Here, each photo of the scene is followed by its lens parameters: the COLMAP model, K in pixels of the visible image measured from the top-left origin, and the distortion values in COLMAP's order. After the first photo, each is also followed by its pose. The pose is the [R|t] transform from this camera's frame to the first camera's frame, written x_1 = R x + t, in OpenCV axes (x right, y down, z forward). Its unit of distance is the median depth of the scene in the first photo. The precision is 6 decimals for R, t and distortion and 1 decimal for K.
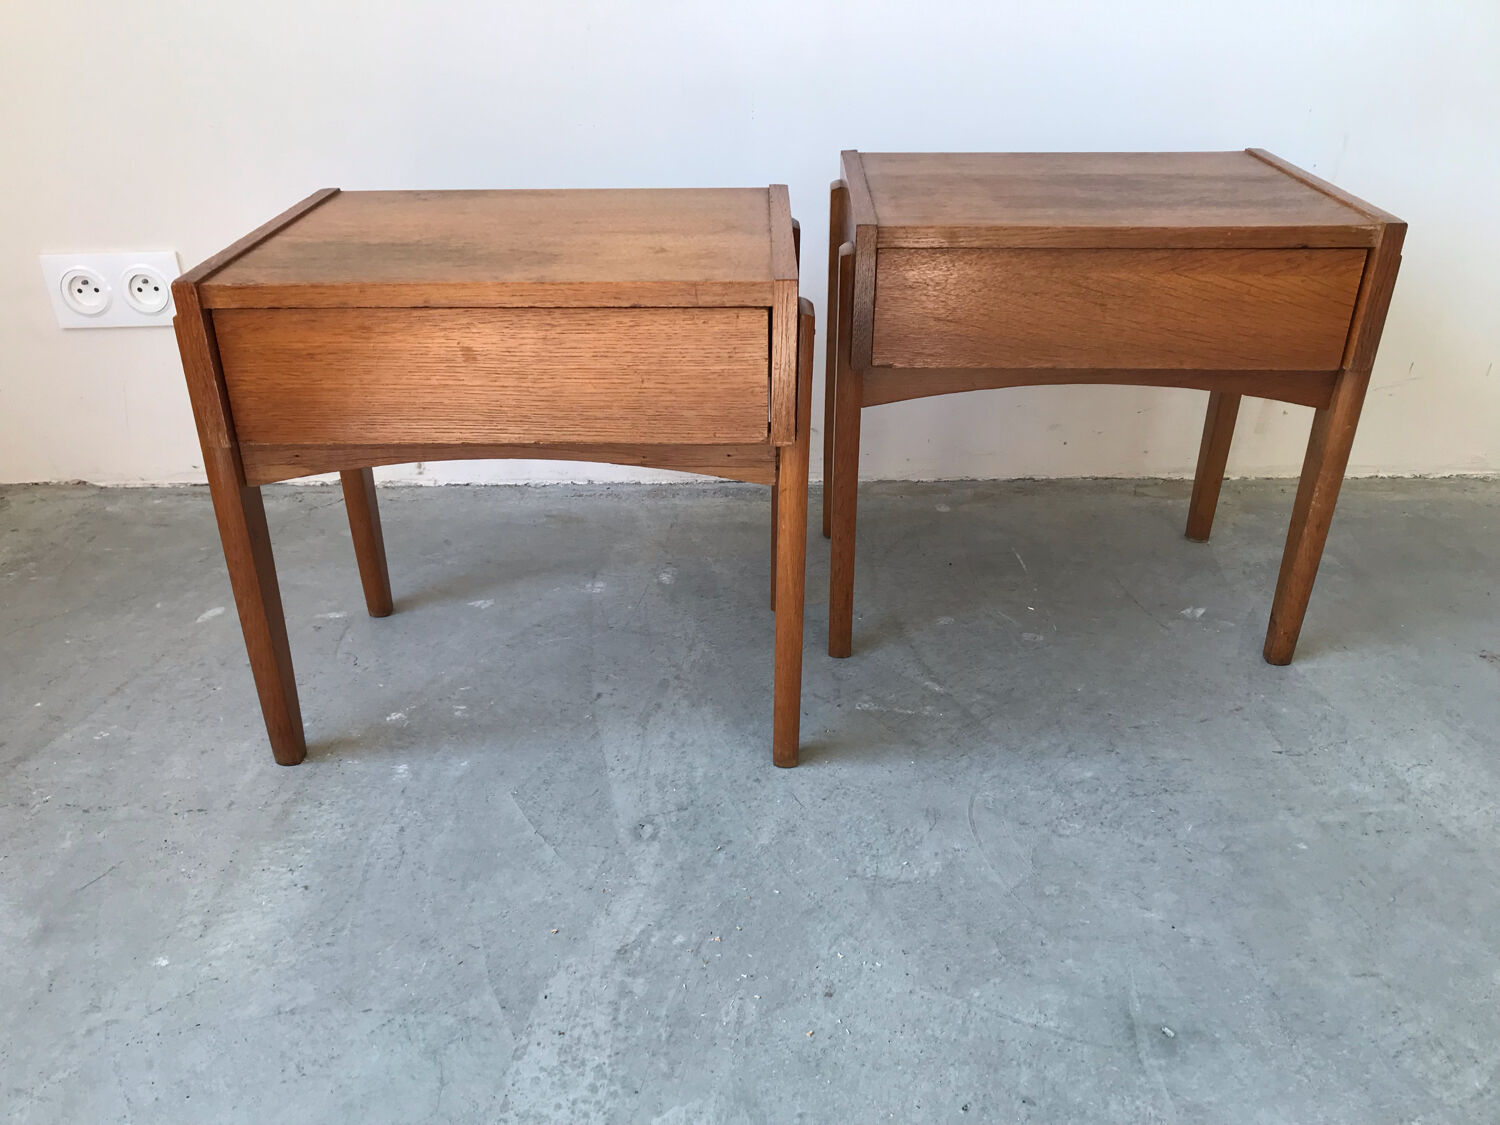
lens RADIAL K [[1228.7, 0, 739.3], [0, 1228.7, 554.1], [0, 0, 1]] dist [0.028798, -0.022825]
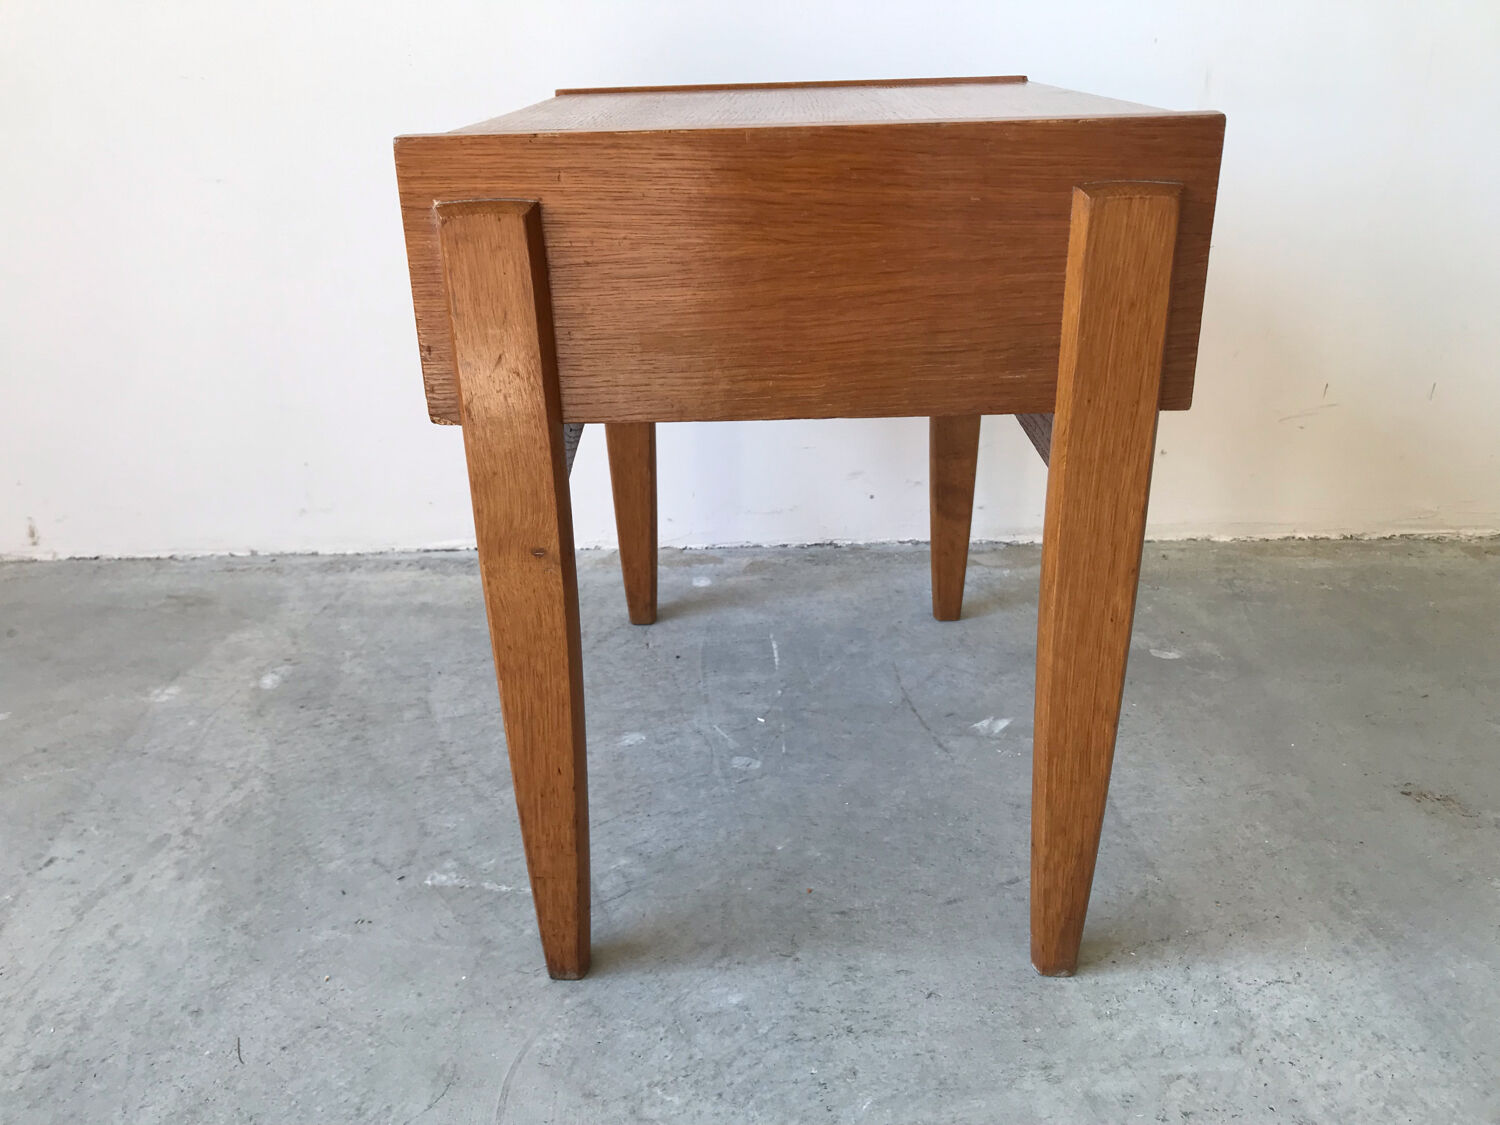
lens RADIAL K [[1228.7, 0, 743.1], [0, 1228.7, 572.6], [0, 0, 1]] dist [0.028798, -0.022825]
pose [[0.999624, -0.007978, -0.026240, 0.303988], [0.006313, 0.997999, -0.062920, 0.004969], [0.026690, 0.062731, 0.997674, 0.371381]]
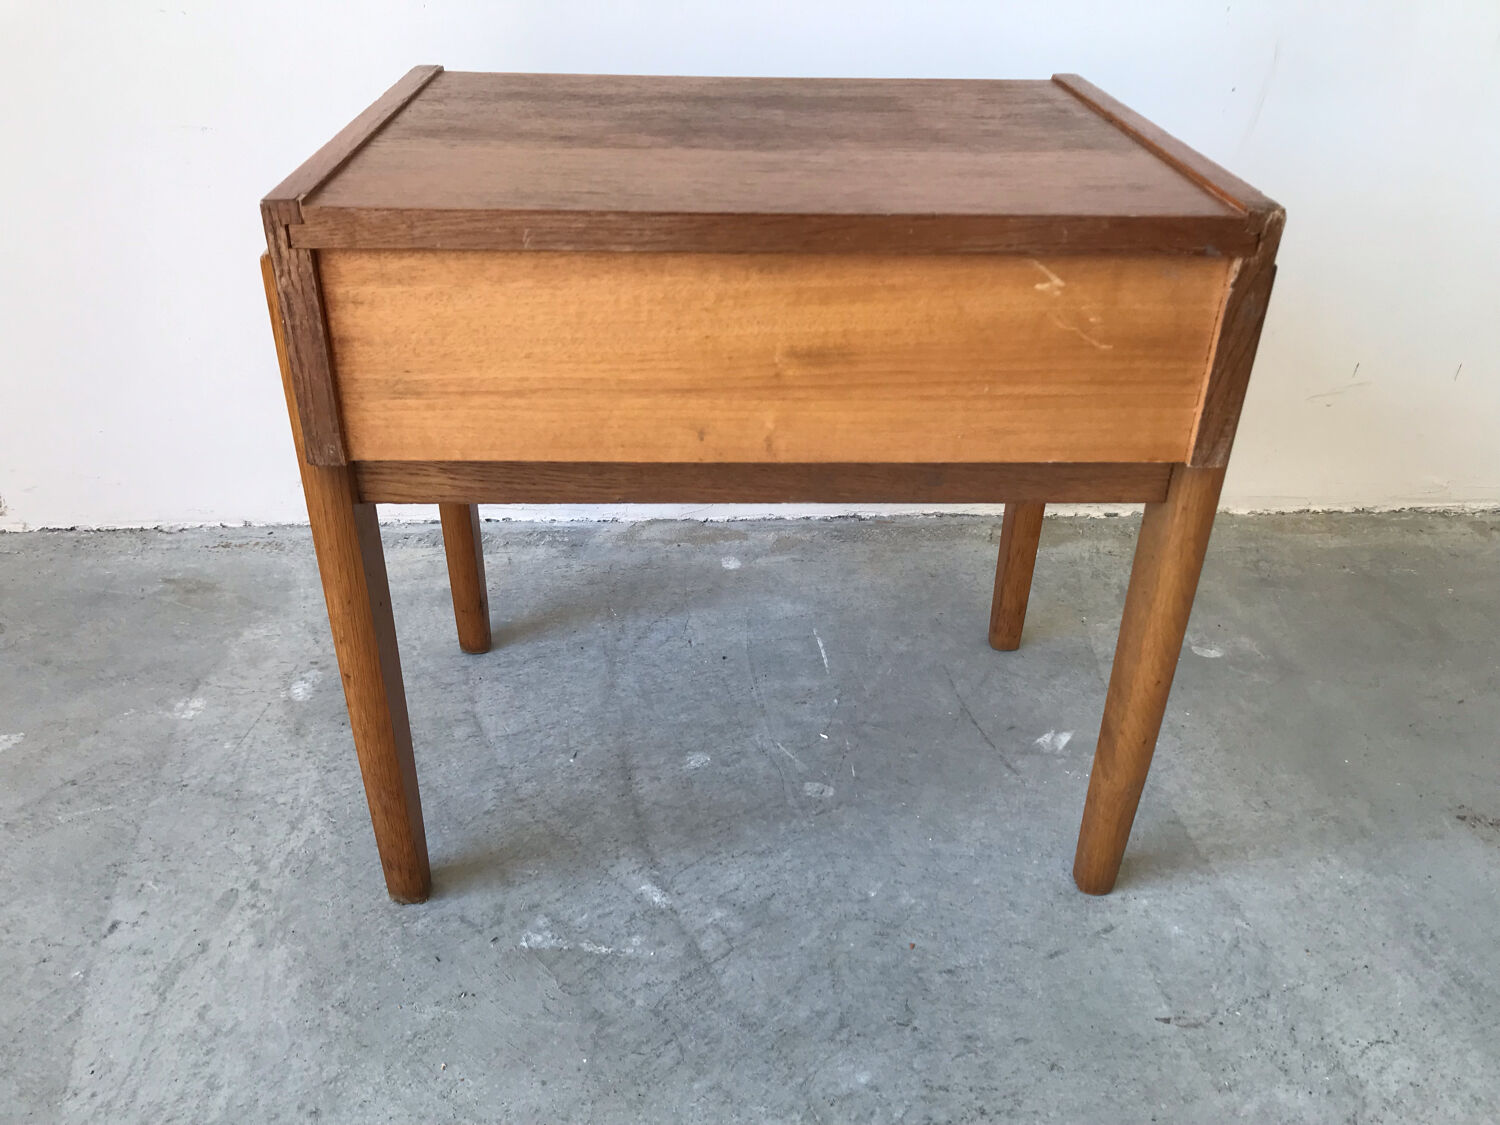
lens RADIAL K [[1228.7, 0, 741.5], [0, 1228.7, 553.5], [0, 0, 1]] dist [0.028798, -0.022825]
pose [[0.998255, -0.008820, 0.058386, 0.187527], [0.005792, 0.998640, 0.051823, -0.116765], [-0.058763, -0.051394, 0.996948, 0.397786]]
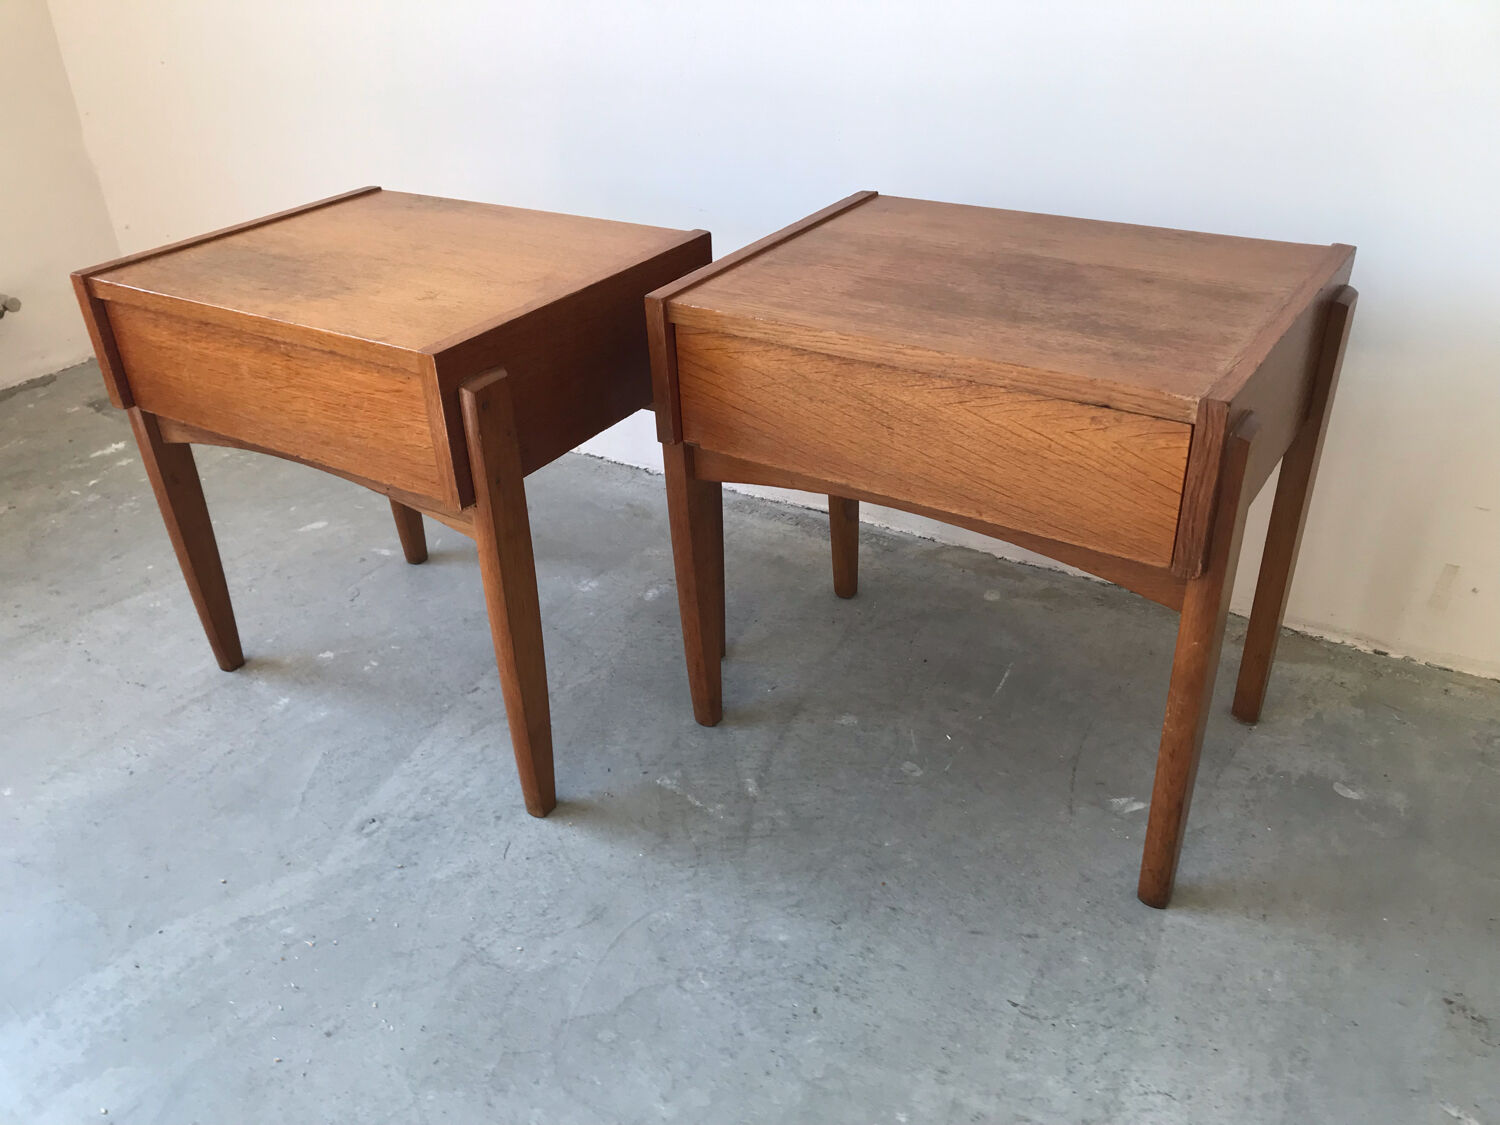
lens RADIAL K [[1228.7, 0, 735.3], [0, 1228.7, 552.7], [0, 0, 1]] dist [0.028798, -0.022825]
pose [[0.843764, 0.241478, -0.479323, 0.613508], [-0.211865, 0.970399, 0.115926, -0.188257], [0.493128, 0.003737, 0.869949, 0.202872]]
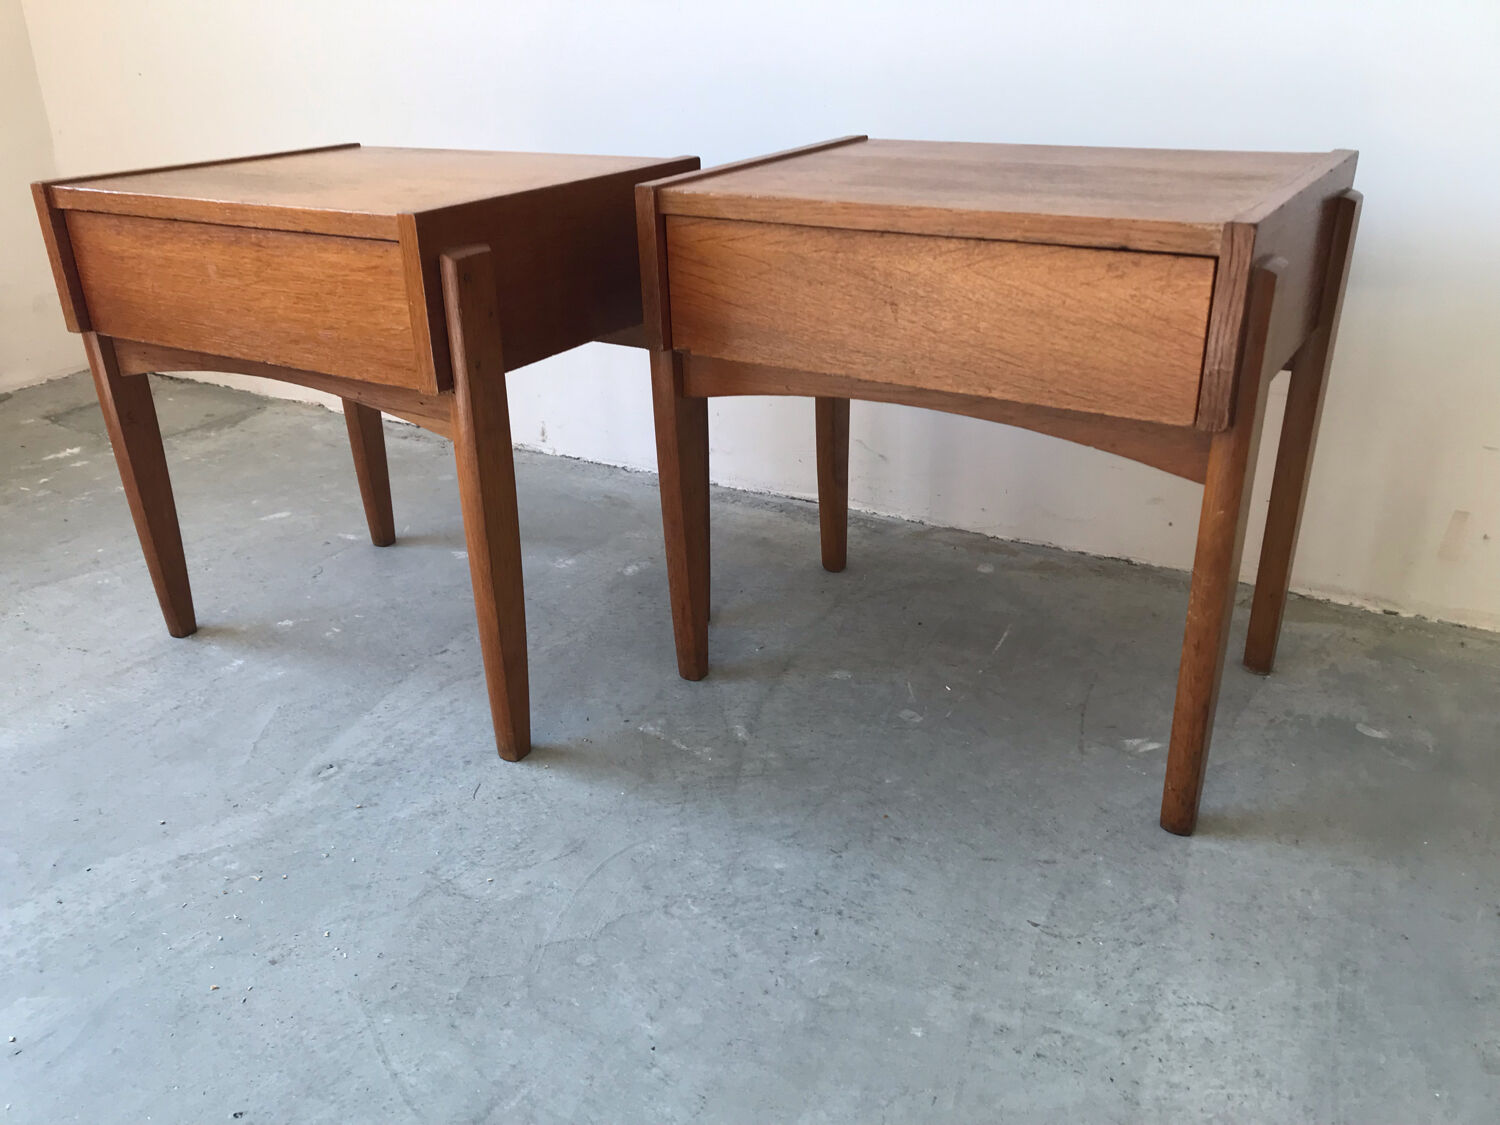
lens RADIAL K [[1228.7, 0, 737.4], [0, 1228.7, 556.2], [0, 0, 1]] dist [0.028798, -0.022825]
pose [[0.857173, 0.196593, -0.476032, 0.606773], [-0.217994, 0.975894, 0.010494, -0.025002], [0.466619, 0.094777, 0.879366, 0.246777]]
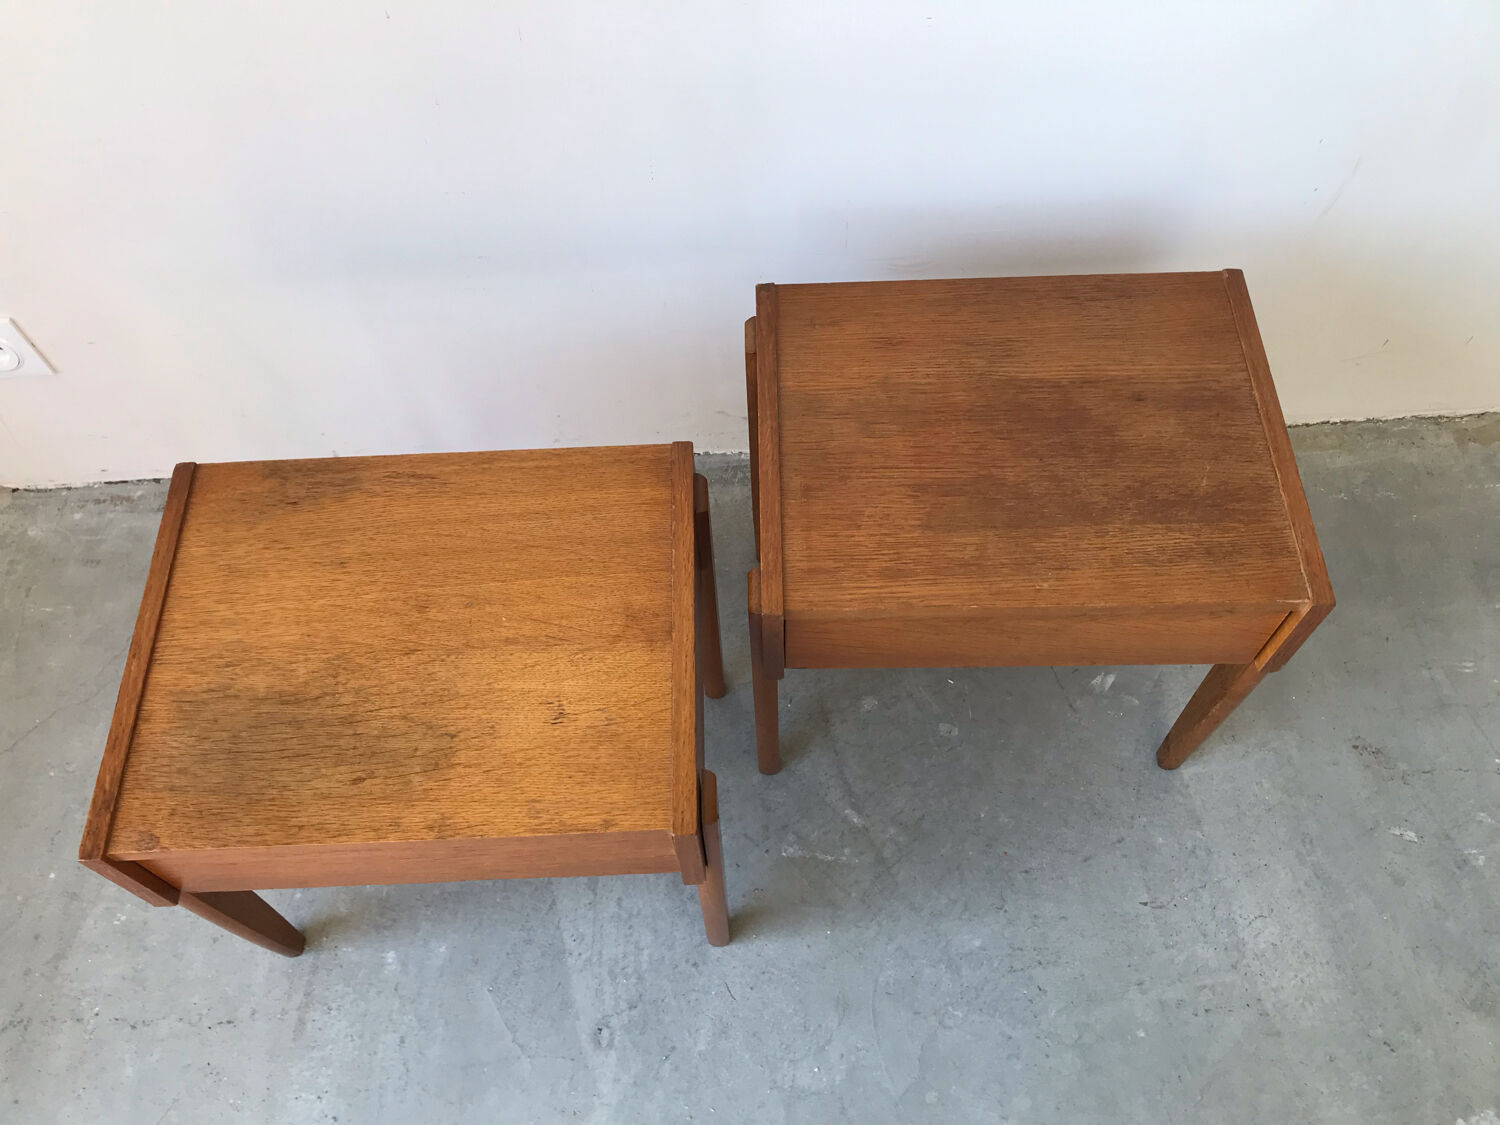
lens RADIAL K [[1228.7, 0, 738.8], [0, 1228.7, 553.7], [0, 0, 1]] dist [0.028798, -0.022825]
pose [[0.998768, -0.049606, 0.001087, 0.073662], [0.041381, 0.844848, 0.533404, -0.765912], [-0.027379, -0.532702, 0.845860, 0.210530]]
